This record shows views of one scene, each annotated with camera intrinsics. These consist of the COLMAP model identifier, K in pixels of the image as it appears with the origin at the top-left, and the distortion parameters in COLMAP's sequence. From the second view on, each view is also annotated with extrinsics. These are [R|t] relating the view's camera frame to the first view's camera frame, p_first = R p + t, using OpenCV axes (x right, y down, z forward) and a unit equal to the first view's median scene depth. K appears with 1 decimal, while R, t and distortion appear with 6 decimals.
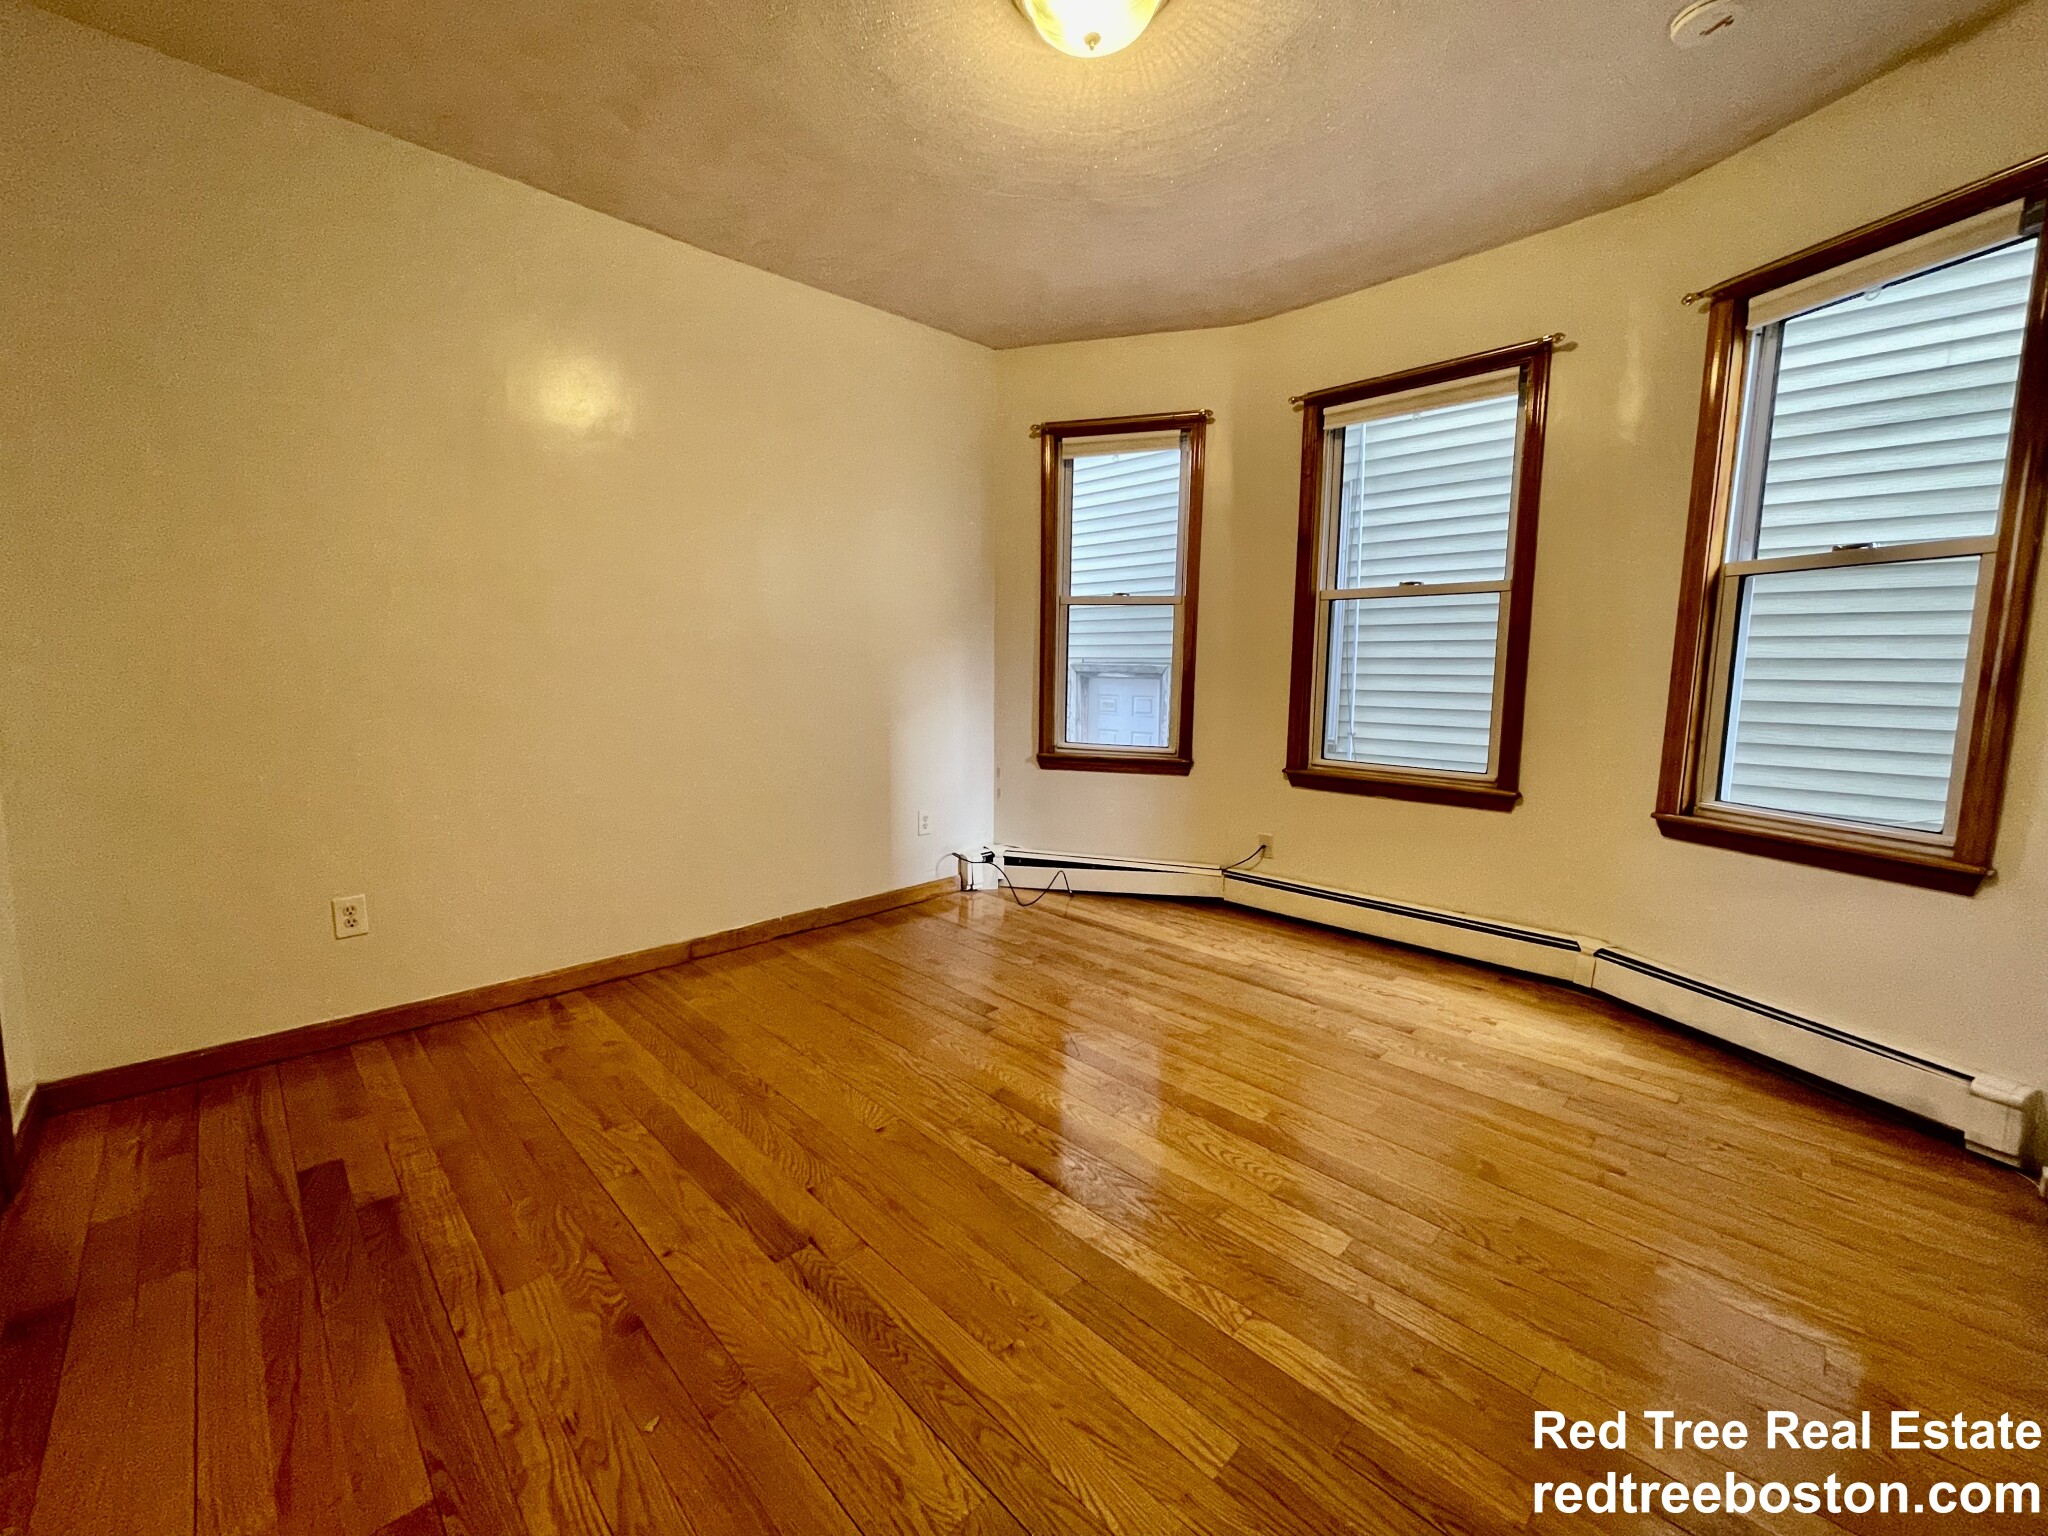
lens RADIAL K [[822.2, 0, 1016.5], [0, 822.2, 754.7], [0, 0, 1]] dist [0.000661, -0.000442]
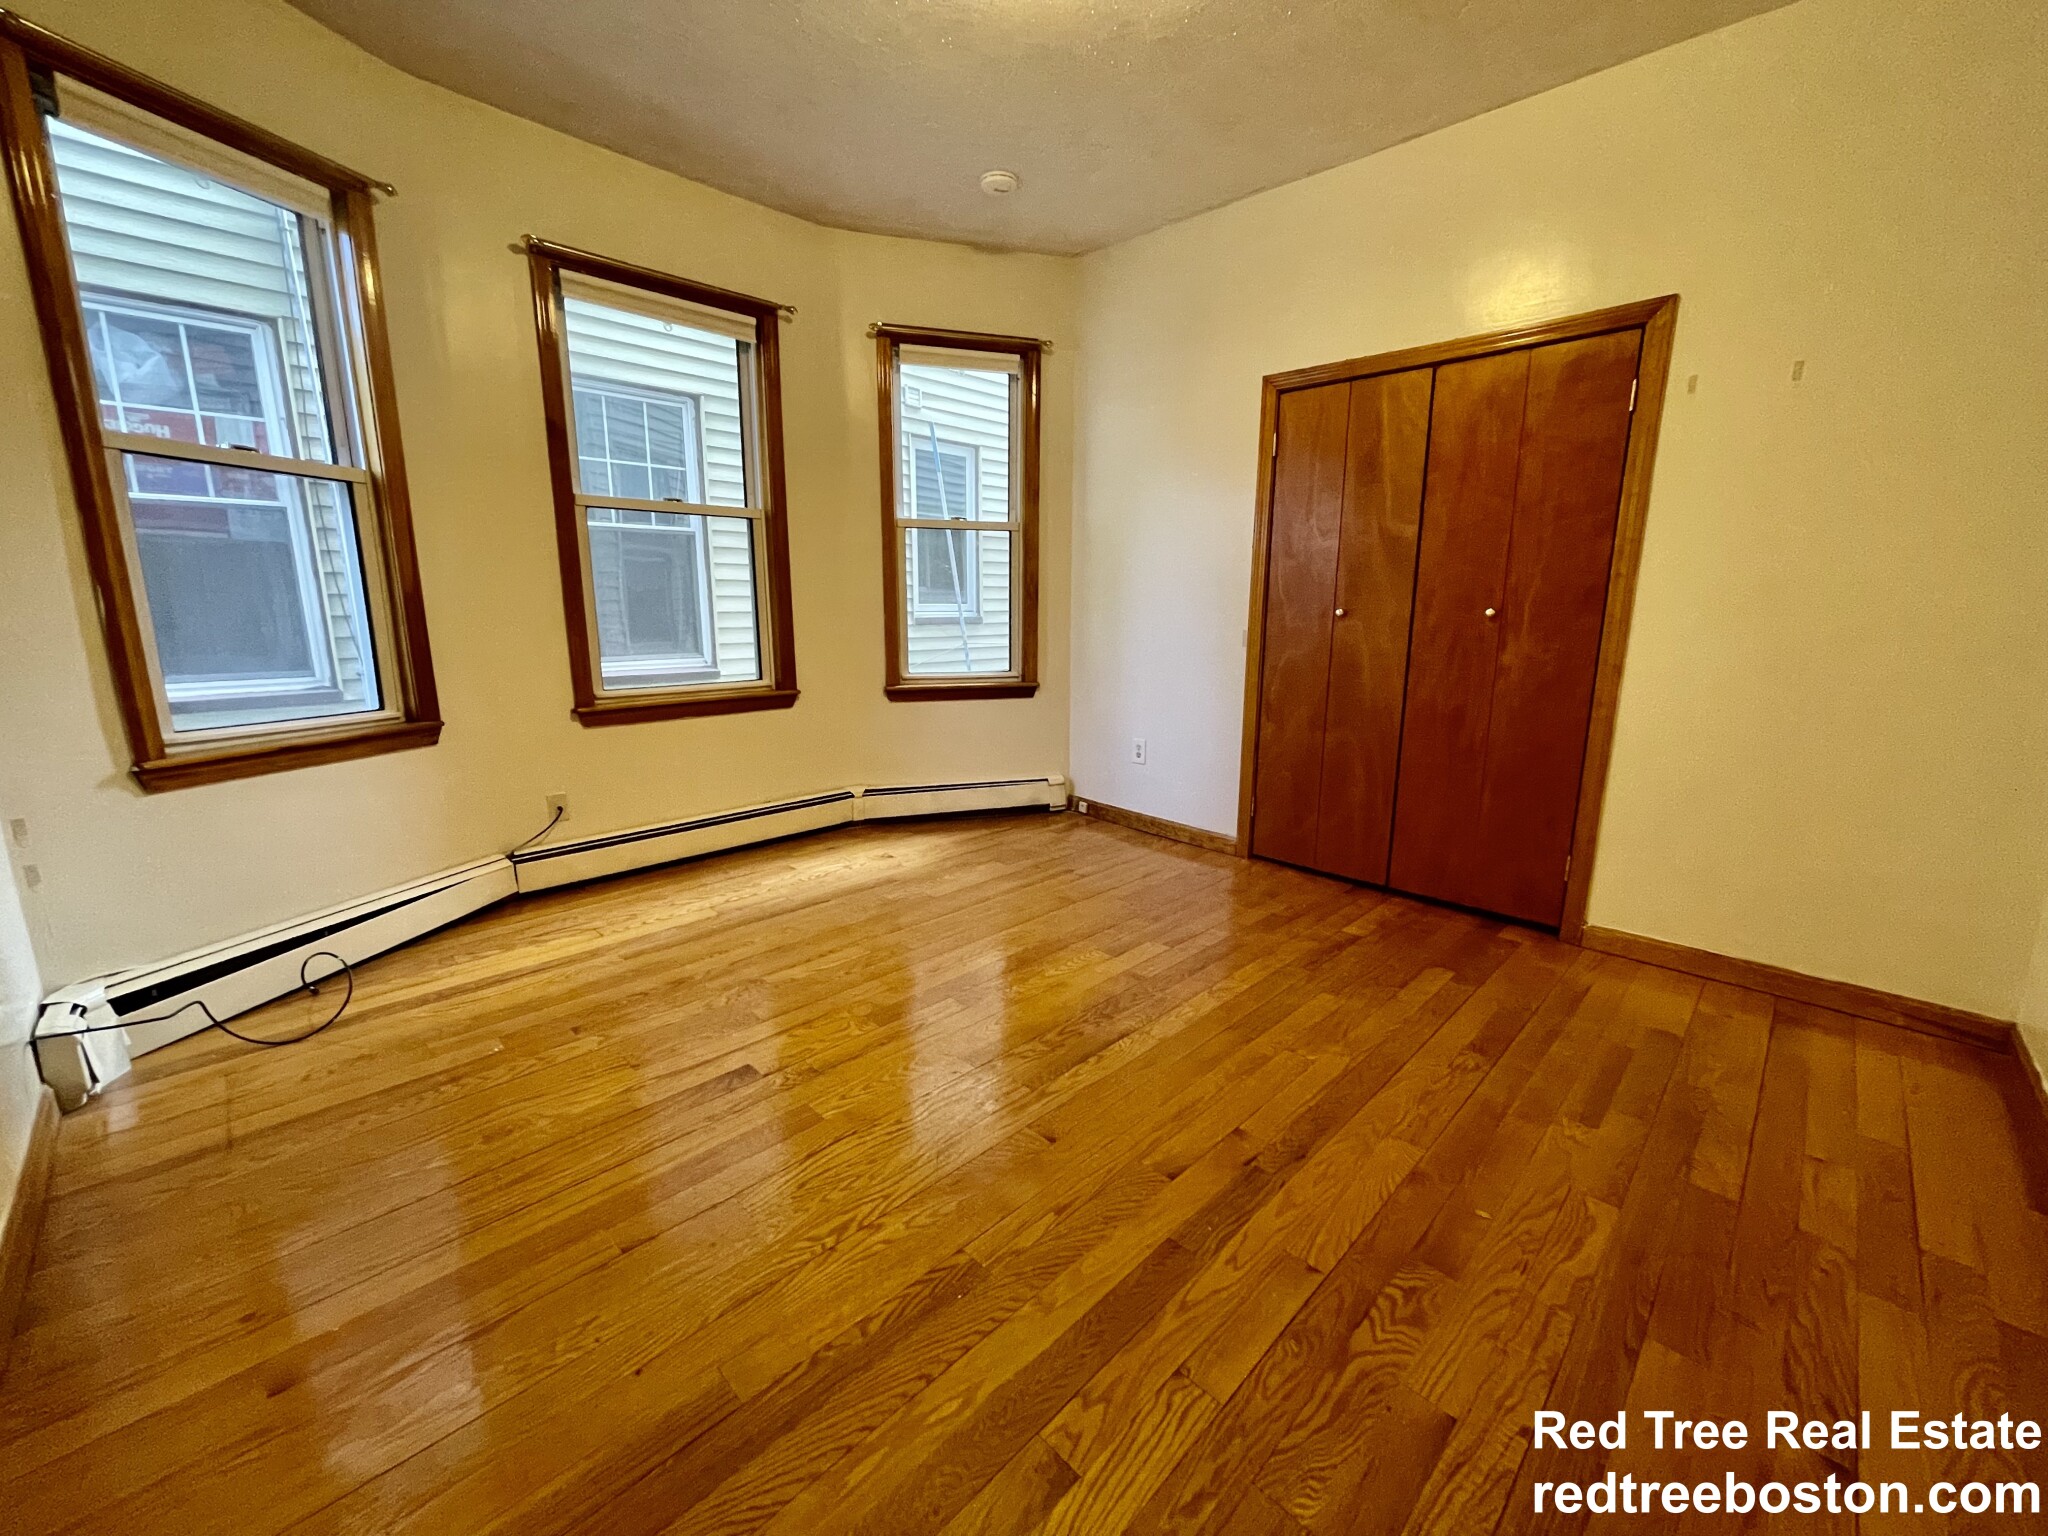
lens RADIAL K [[822.2, 0, 1017.6], [0, 822.2, 767.4], [0, 0, 1]] dist [0.000661, -0.000442]
pose [[-0.010135, -0.210291, 0.977586, -0.648687], [0.101286, 0.972392, 0.210224, -0.071062], [-0.994806, 0.101147, 0.011444, 0.697794]]
